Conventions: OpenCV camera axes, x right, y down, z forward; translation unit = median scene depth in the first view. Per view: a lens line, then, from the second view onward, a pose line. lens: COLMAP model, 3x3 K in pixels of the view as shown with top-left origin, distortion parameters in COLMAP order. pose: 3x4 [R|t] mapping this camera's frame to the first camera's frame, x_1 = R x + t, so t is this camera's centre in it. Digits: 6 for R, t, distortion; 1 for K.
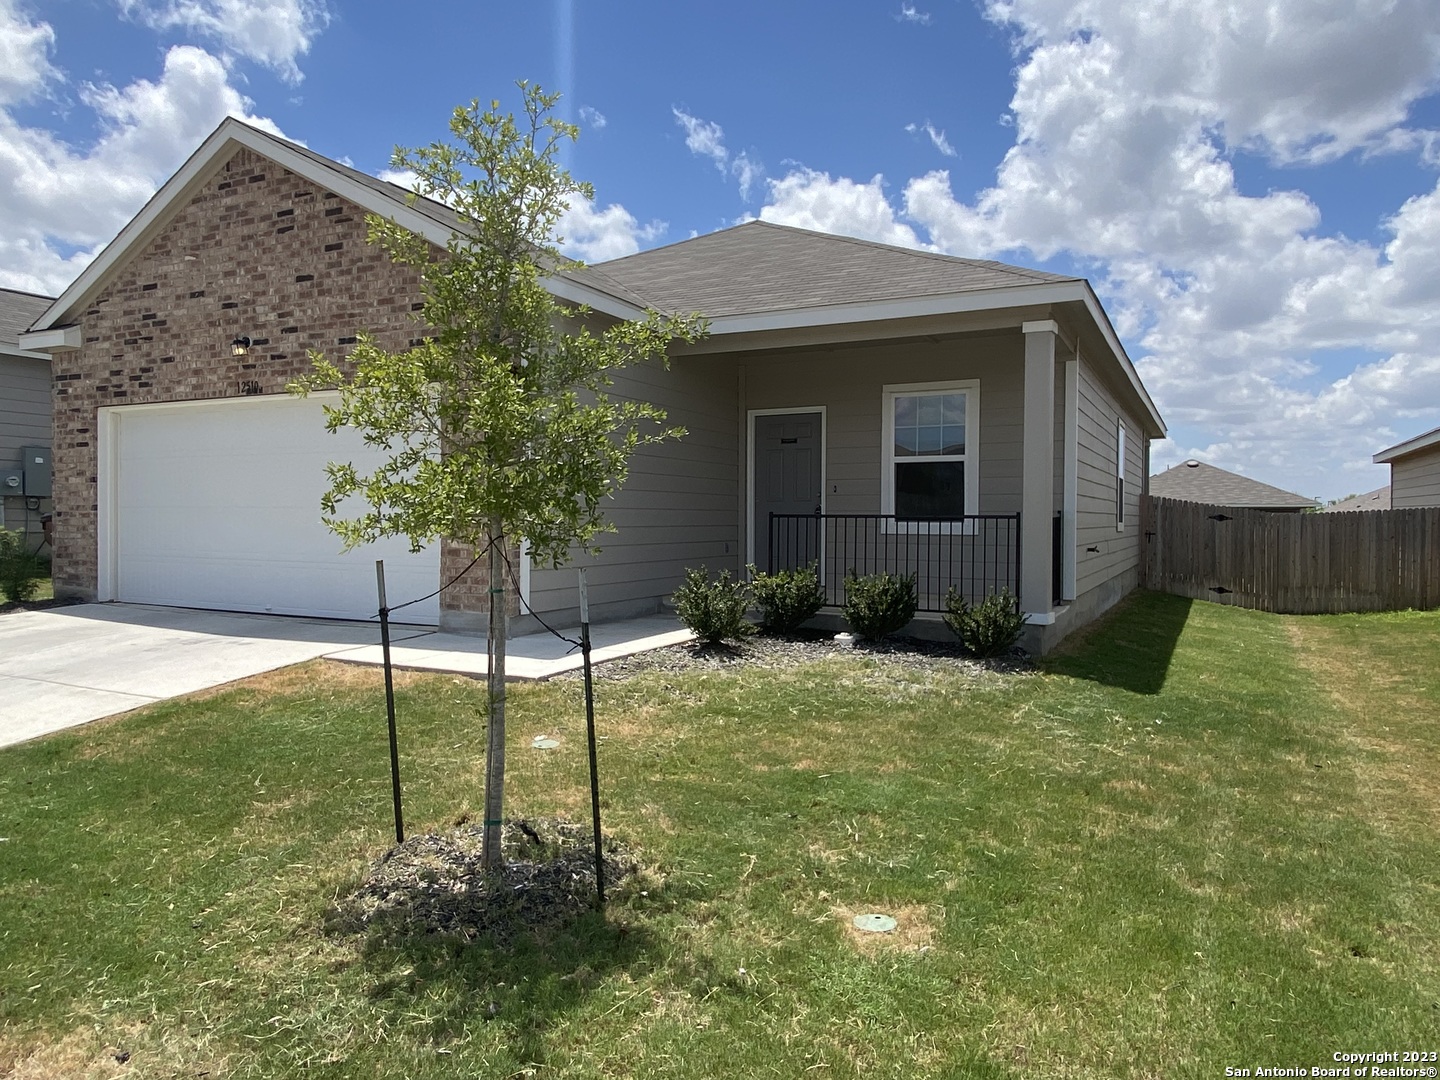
lens RADIAL K [[965.3, 0, 720.0], [0, 965.3, 540.0], [0, 0, 1]] dist [0.072413, -0.094577]
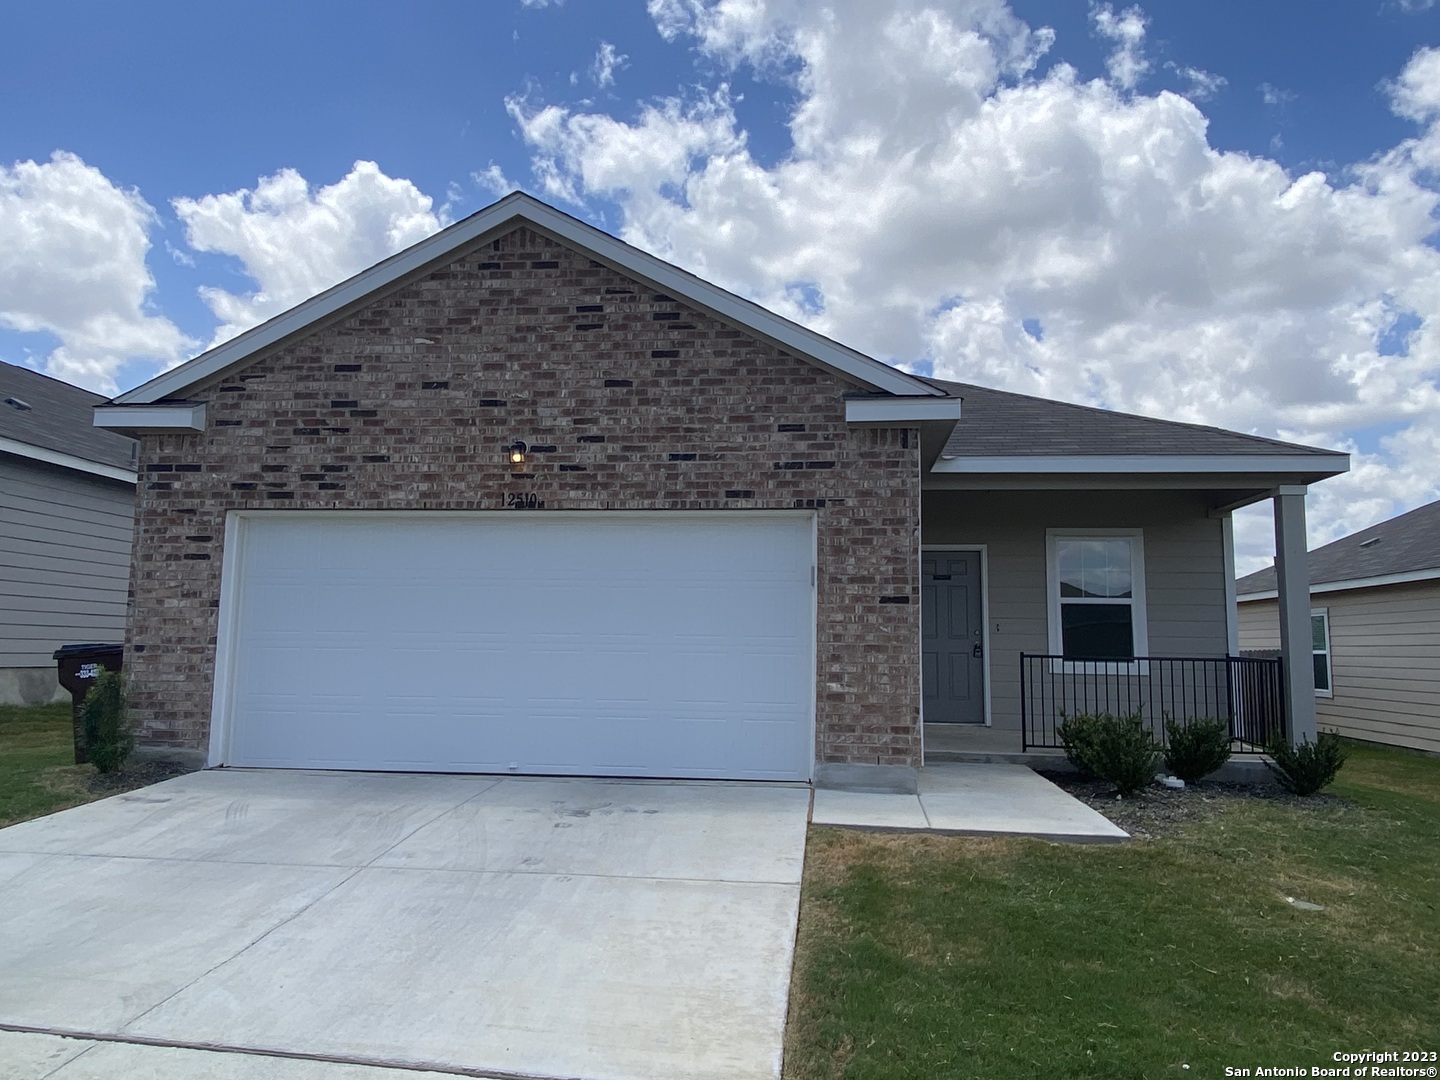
lens RADIAL K [[1004.6, 0, 720.0], [0, 1004.6, 540.0], [0, 0, 1]] dist [0.136389, -0.215066]
pose [[0.934144, 0.045797, 0.353945, -0.623140], [-0.000935, 0.992044, -0.125892, -0.011910], [-0.356894, 0.117270, 0.926755, 0.130802]]
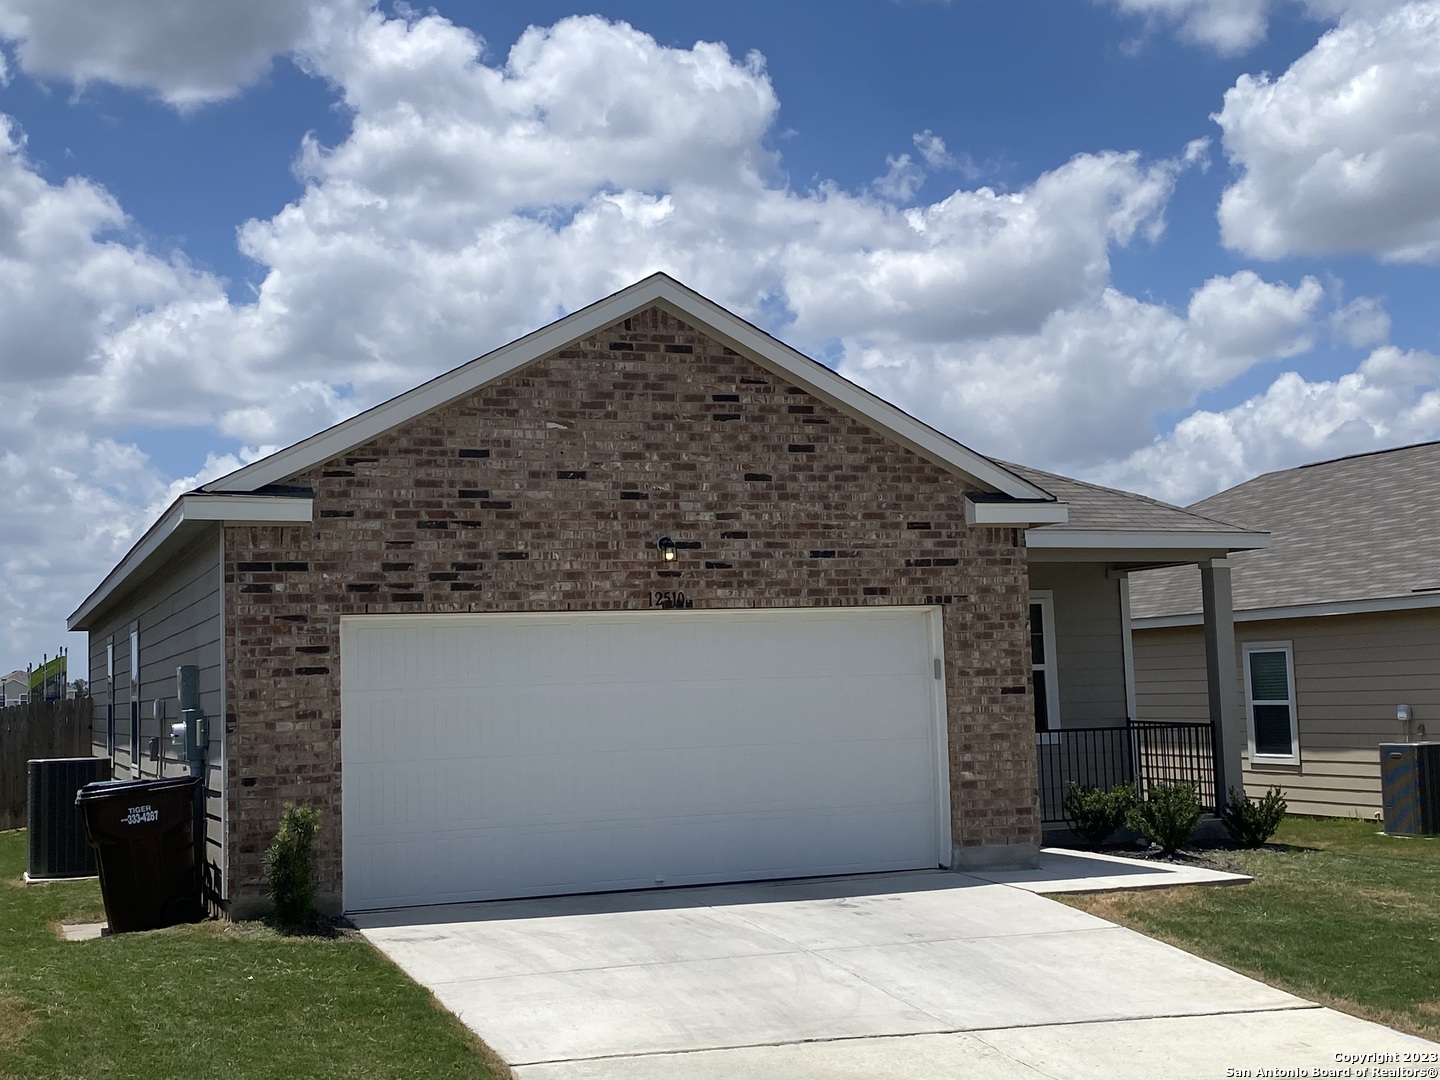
lens RADIAL K [[1852.6, 0, 720.0], [0, 1852.6, 540.0], [0, 0, 1]] dist [0.140839, -0.019574]
pose [[0.657959, 0.034853, 0.752247, -1.586940], [0.054141, 0.994154, -0.093416, -0.059792], [-0.751105, 0.102191, 0.652226, -0.029619]]
